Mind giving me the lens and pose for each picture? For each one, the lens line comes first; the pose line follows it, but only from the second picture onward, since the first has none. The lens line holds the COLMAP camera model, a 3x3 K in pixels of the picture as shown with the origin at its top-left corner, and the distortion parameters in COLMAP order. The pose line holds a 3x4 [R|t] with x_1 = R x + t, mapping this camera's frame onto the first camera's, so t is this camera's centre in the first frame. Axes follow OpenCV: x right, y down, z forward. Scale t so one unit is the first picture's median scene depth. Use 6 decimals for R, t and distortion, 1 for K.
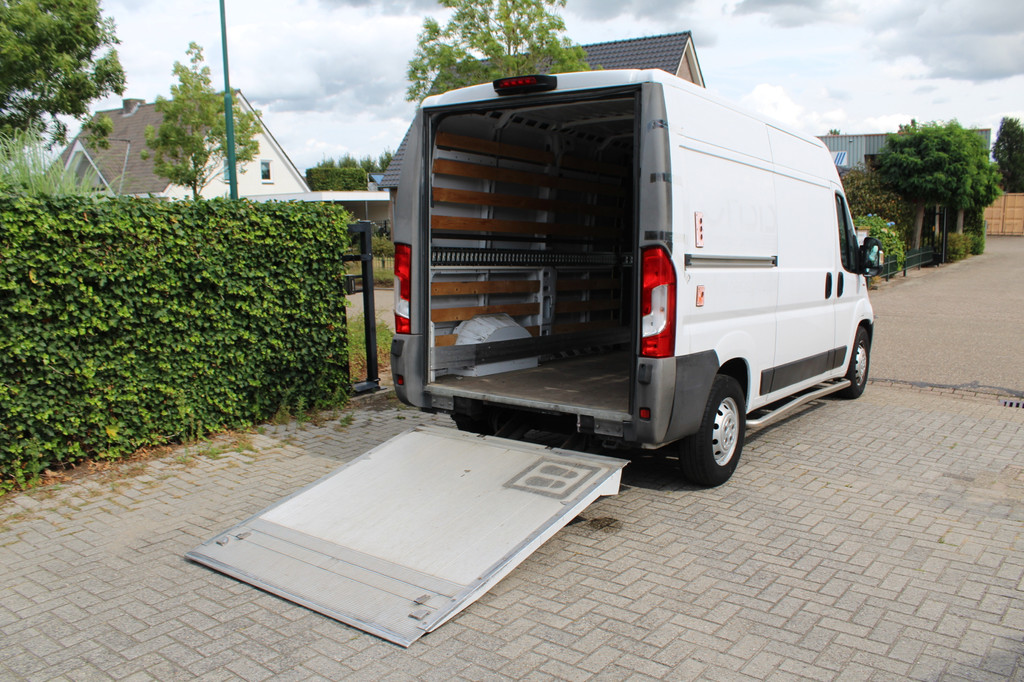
lens RADIAL K [[846.4, 0, 516.6], [0, 846.4, 352.0], [0, 0, 1]] dist [-0.169016, 0.144899]
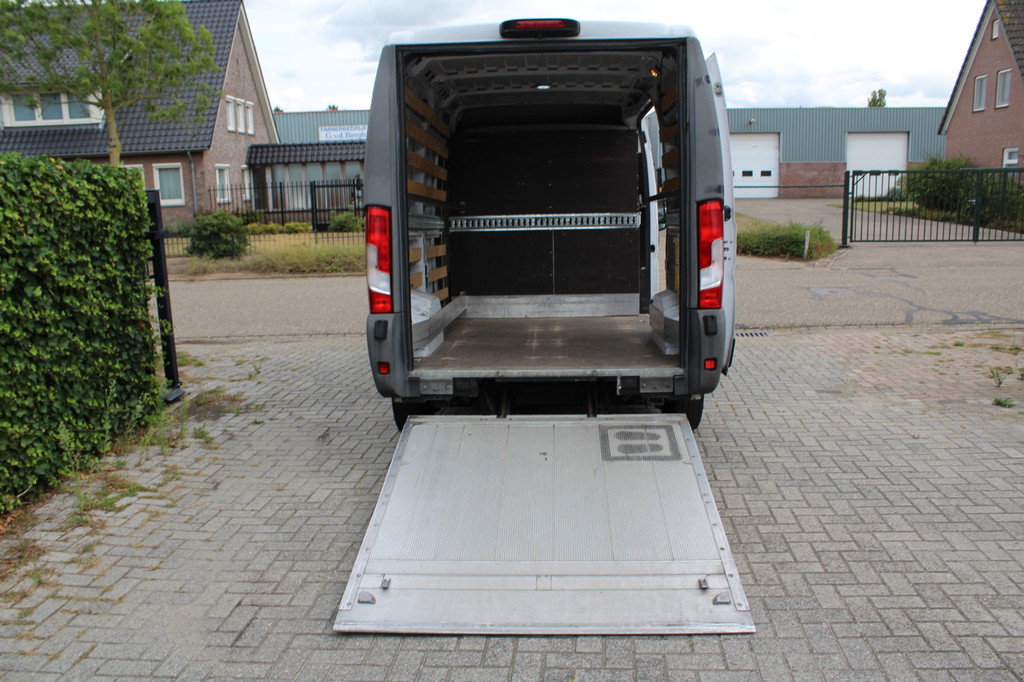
lens RADIAL K [[846.4, 0, 516.6], [0, 846.4, 352.0], [0, 0, 1]] dist [-0.169016, 0.144899]
pose [[0.834296, -0.112363, 0.539745, -0.460169], [0.096730, 0.993658, 0.057340, -0.017672], [-0.542764, 0.004371, 0.839874, 0.211201]]
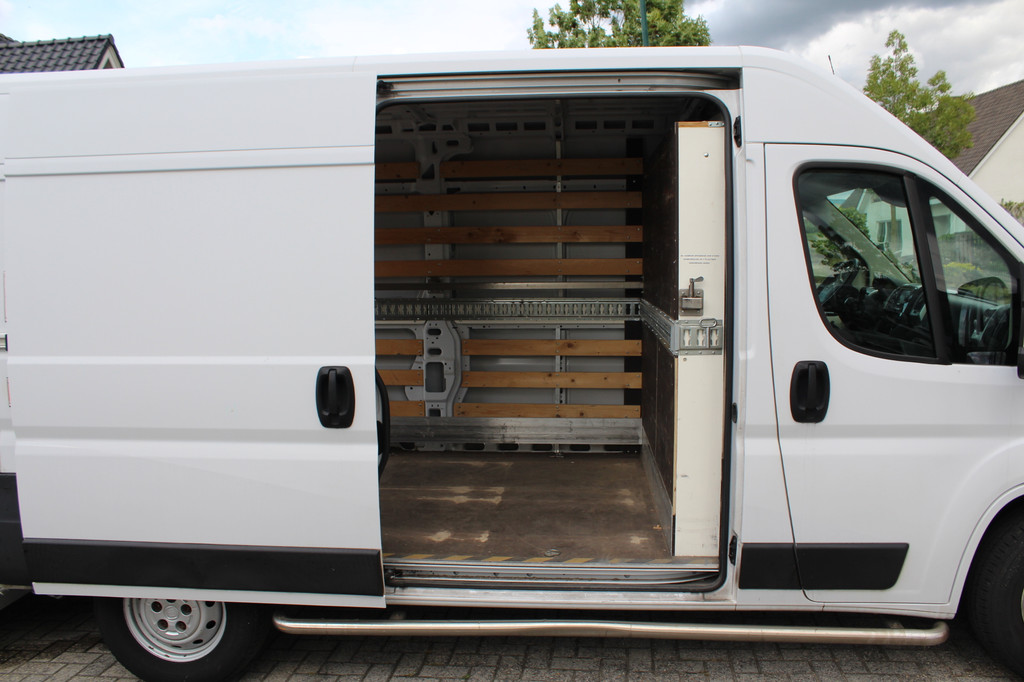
lens RADIAL K [[863.0, 0, 512.0], [0, 863.0, 341.0], [0, 0, 1]] dist [-0.159416, 0.156833]
pose [[0.525635, 0.063559, -0.848333, 0.818174], [-0.076210, 0.996714, 0.027456, -0.129473], [0.847290, 0.050220, 0.528751, 0.794604]]
